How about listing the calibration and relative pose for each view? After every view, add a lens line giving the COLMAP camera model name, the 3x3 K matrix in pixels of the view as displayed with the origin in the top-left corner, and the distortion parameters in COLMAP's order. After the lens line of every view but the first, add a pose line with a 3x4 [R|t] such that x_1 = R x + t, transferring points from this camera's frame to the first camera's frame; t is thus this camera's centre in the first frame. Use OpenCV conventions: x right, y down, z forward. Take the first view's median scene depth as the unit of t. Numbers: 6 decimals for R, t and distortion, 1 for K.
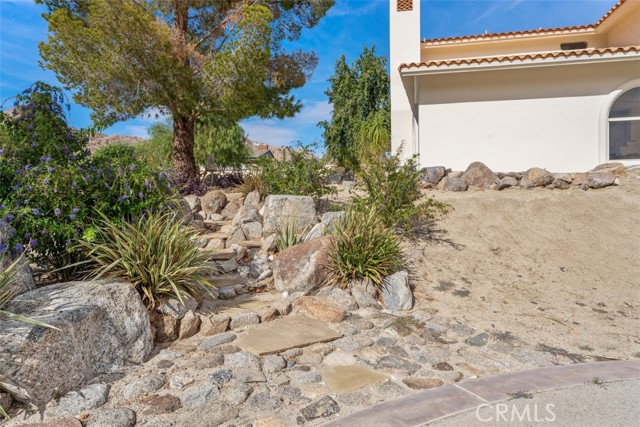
lens RADIAL K [[541.9, 0, 320.0], [0, 541.9, 213.1], [0, 0, 1]] dist [0.002157, 0.001517]
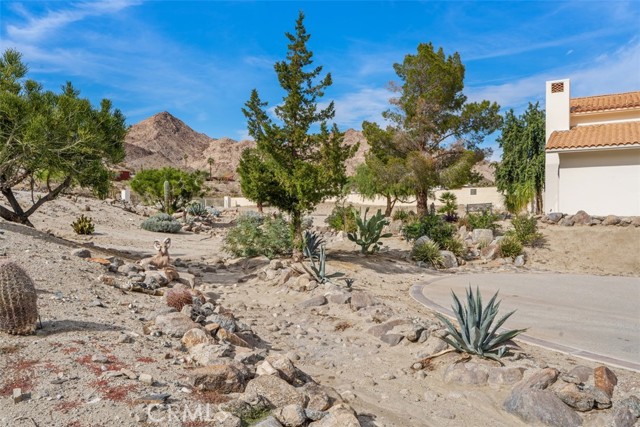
lens RADIAL K [[483.2, 0, 320.2], [0, 483.2, 215.5], [0, 0, 1]] dist [-0.000143, -0.002954]
pose [[0.943547, 0.007958, -0.331142, -0.016221], [-0.018566, 0.999410, -0.028884, -0.011182], [0.330717, 0.033401, 0.943139, -0.993320]]
